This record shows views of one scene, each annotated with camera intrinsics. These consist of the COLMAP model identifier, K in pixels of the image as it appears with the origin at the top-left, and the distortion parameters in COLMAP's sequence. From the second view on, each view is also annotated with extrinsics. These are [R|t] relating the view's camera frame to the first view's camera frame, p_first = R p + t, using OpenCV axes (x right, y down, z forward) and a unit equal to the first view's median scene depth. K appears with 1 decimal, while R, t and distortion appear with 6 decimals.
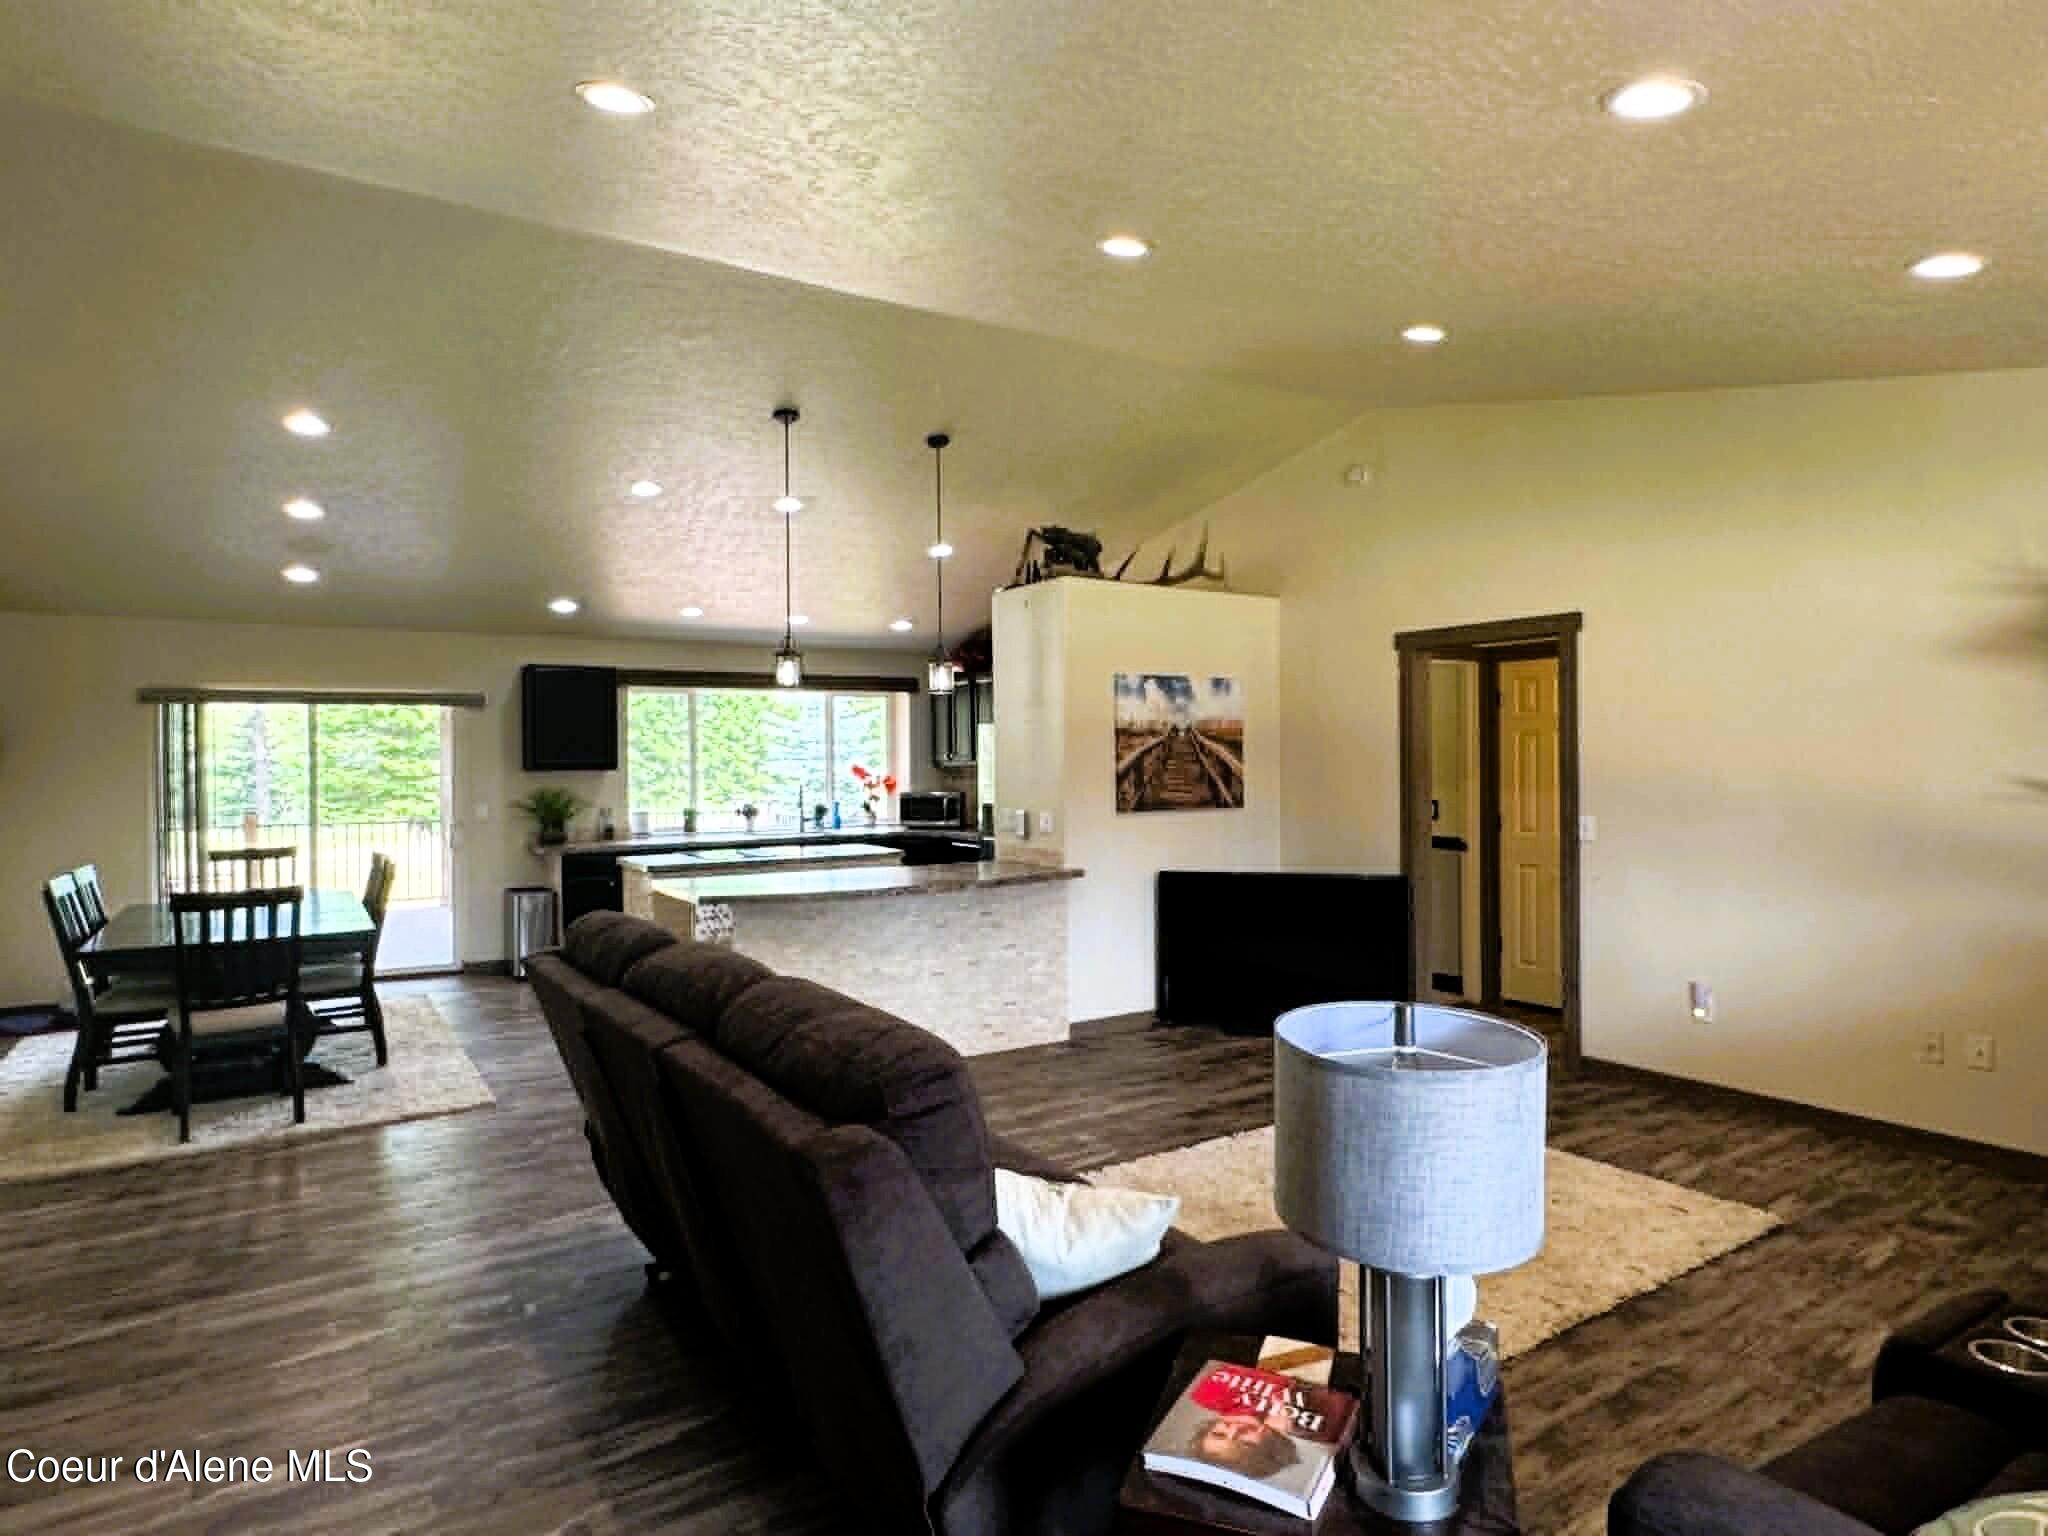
lens RADIAL K [[1152.9, 0, 1018.2], [0, 1152.9, 767.1], [0, 0, 1]] dist [-0.001062, 0.000850]
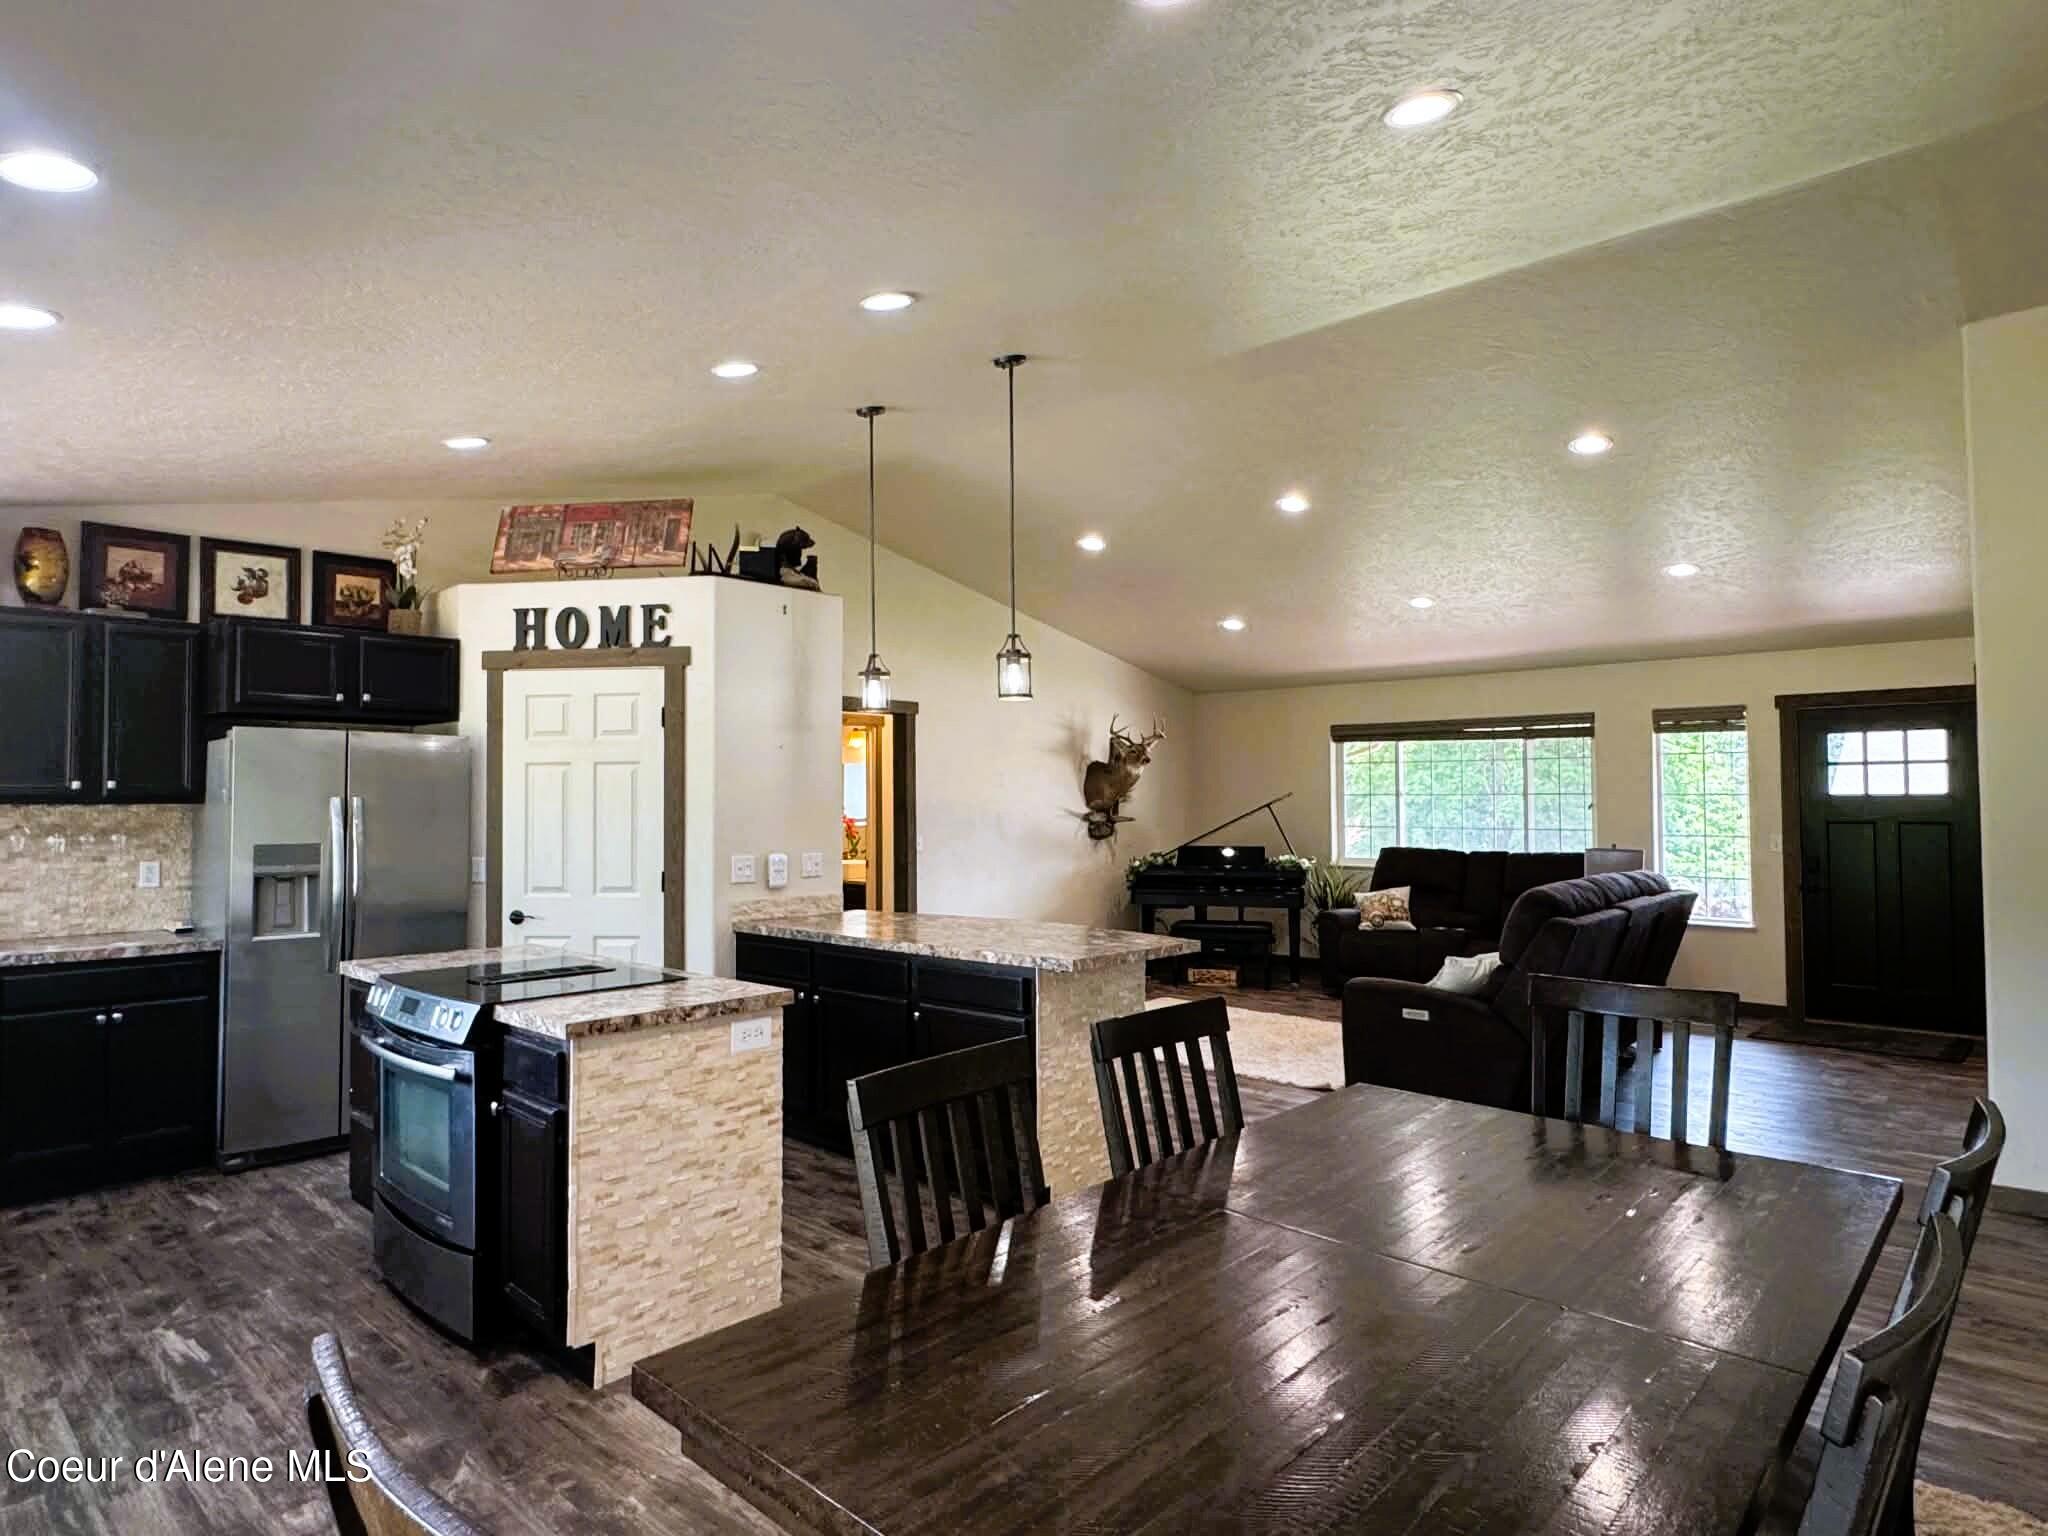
lens RADIAL K [[1152.9, 0, 1018.2], [0, 1152.9, 767.1], [0, 0, 1]] dist [-0.001062, 0.000850]
pose [[-0.244035, 0.039626, 0.968956, -0.828907], [0.013932, 0.999205, -0.037354, 0.007908], [-0.969666, 0.004384, -0.244393, 1.017108]]
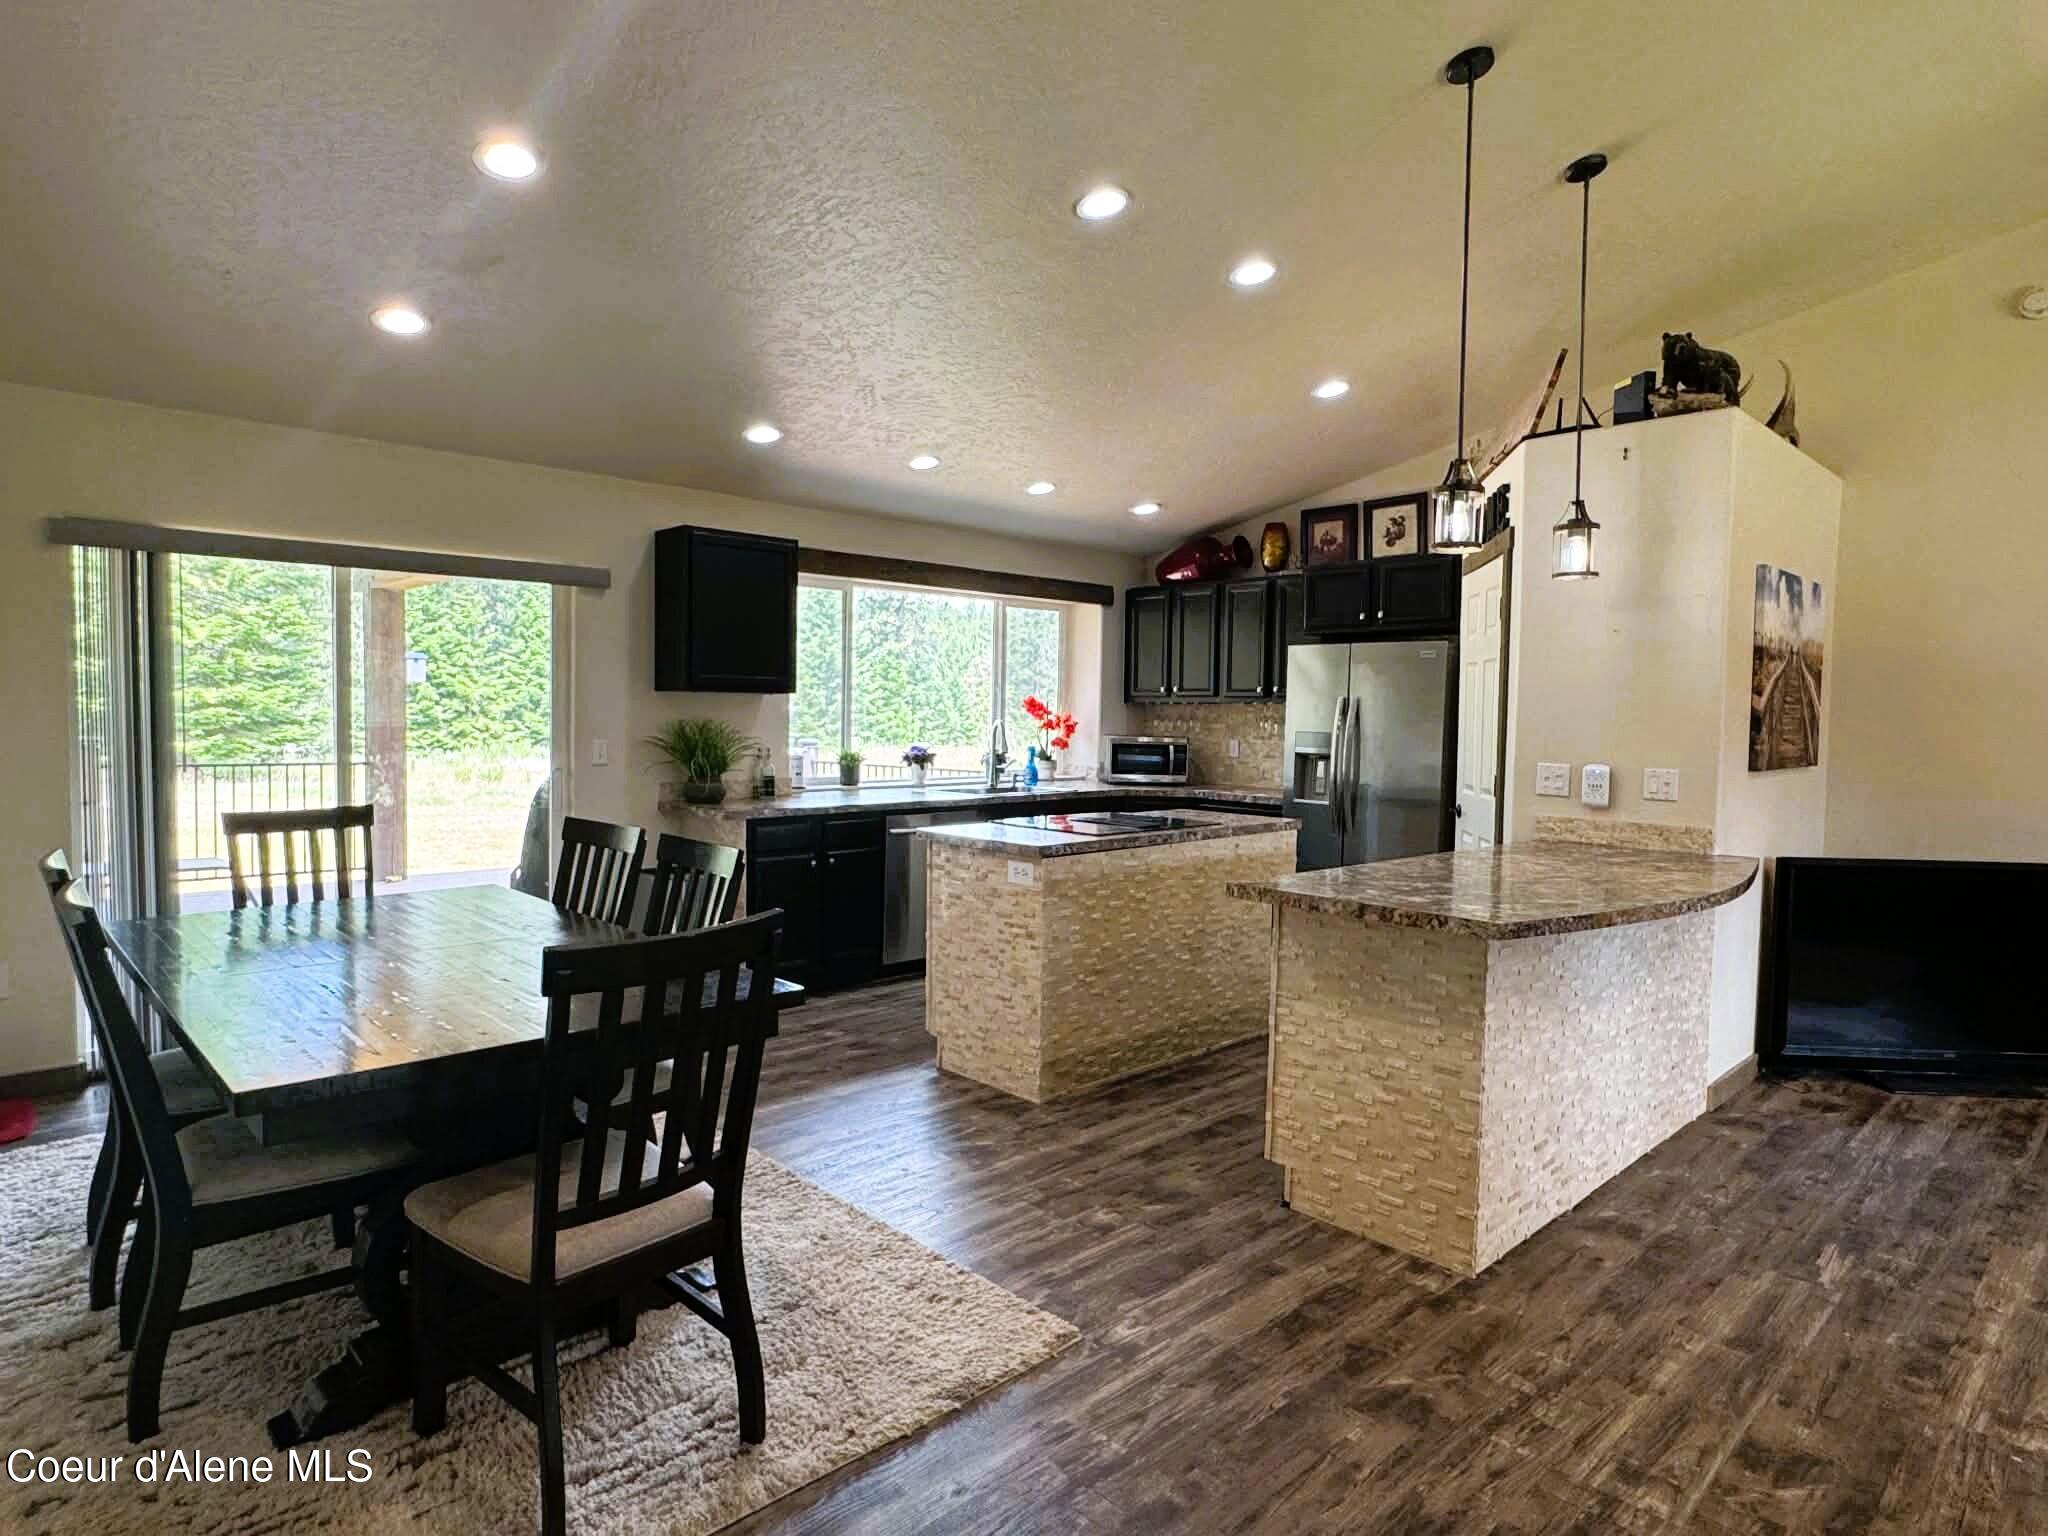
lens RADIAL K [[1152.9, 0, 1018.2], [0, 1152.9, 767.1], [0, 0, 1]] dist [-0.001062, 0.000850]
pose [[0.982335, 0.017087, 0.186347, -0.443196], [-0.024843, 0.998916, 0.039369, 0.020029], [-0.185472, -0.043303, 0.981695, 0.401802]]
